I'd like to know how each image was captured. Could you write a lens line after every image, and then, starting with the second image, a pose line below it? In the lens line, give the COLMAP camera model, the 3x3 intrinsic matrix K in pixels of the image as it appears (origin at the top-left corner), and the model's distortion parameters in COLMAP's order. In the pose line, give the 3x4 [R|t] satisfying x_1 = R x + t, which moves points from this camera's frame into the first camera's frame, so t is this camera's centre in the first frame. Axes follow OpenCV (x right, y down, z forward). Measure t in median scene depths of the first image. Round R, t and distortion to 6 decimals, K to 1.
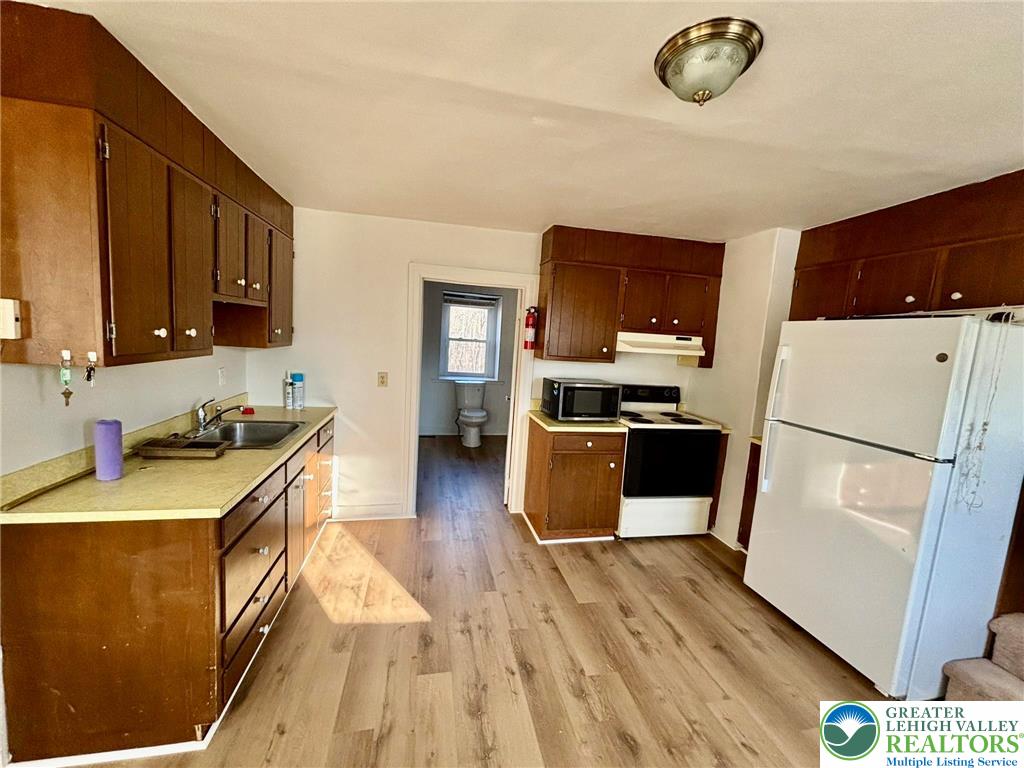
lens RADIAL K [[411.5, 0, 514.8], [0, 411.5, 382.8], [0, 0, 1]] dist [-0.000084, 0.000748]
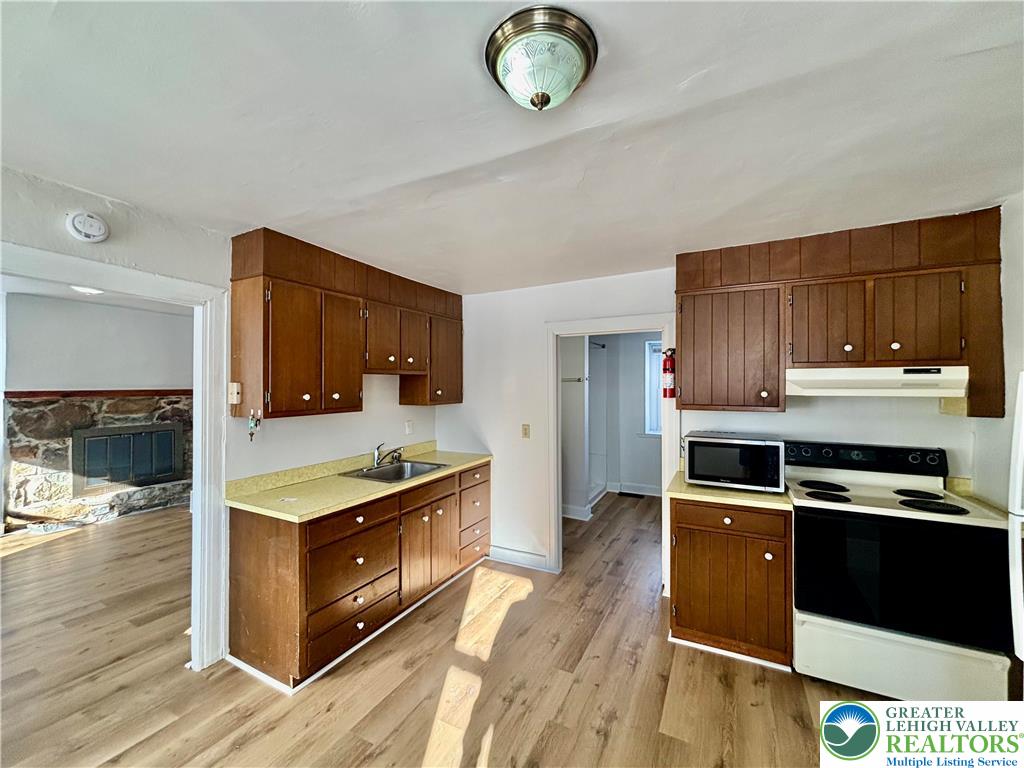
lens RADIAL K [[411.5, 0, 513.7], [0, 411.5, 382.8], [0, 0, 1]] dist [-0.000084, 0.000748]
pose [[0.770668, -0.062895, -0.634126, 0.365575], [-0.020997, 0.992071, -0.123915, 0.001216], [0.636891, 0.108811, 0.763236, 0.146114]]
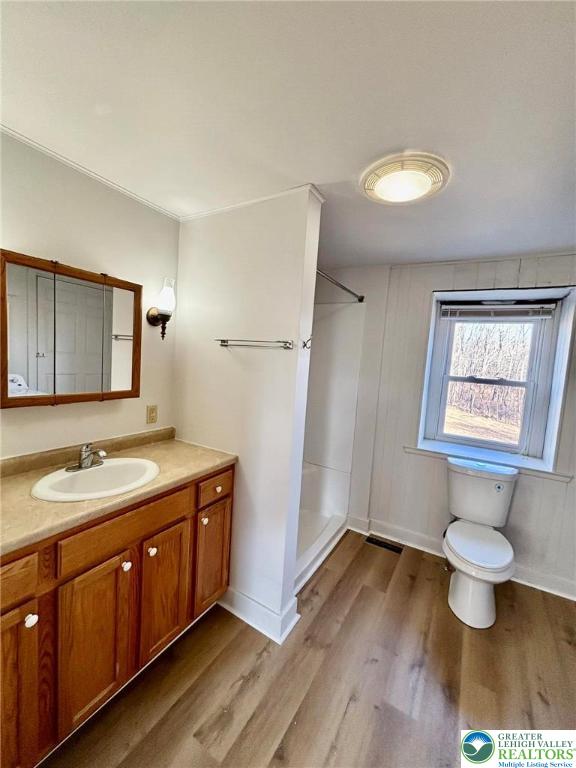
lens RADIAL K [[308.7, 0, 292.9], [0, 308.7, 382.0], [0, 0, 1]] dist [-0.000084, 0.000748]
pose [[0.739870, 0.040813, -0.671511, -0.056986], [-0.099580, 0.993807, -0.049316, -0.118256], [0.665340, 0.103356, 0.739352, 1.091940]]
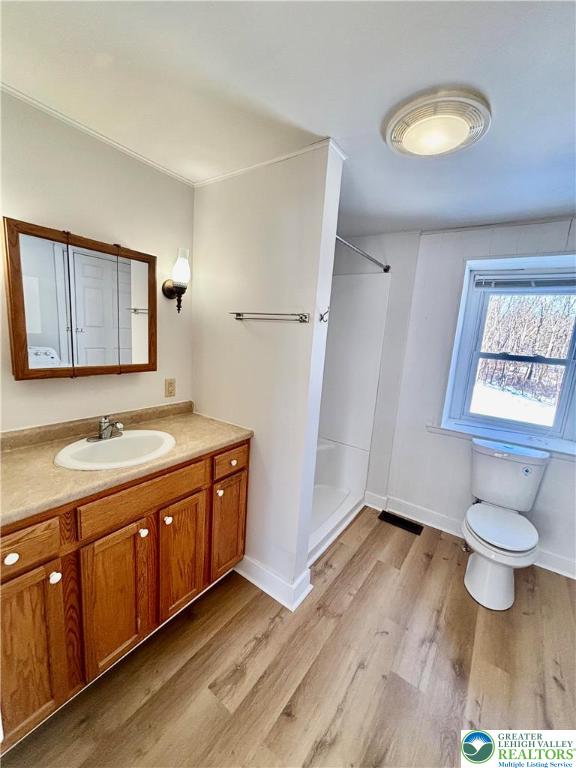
lens RADIAL K [[308.7, 0, 293.7], [0, 308.7, 382.0], [0, 0, 1]] dist [-0.000084, 0.000748]
pose [[0.684875, 0.105837, -0.720933, -0.057108], [-0.113115, 0.992844, 0.038298, -0.120213], [0.719828, 0.055319, 0.691945, 1.114269]]
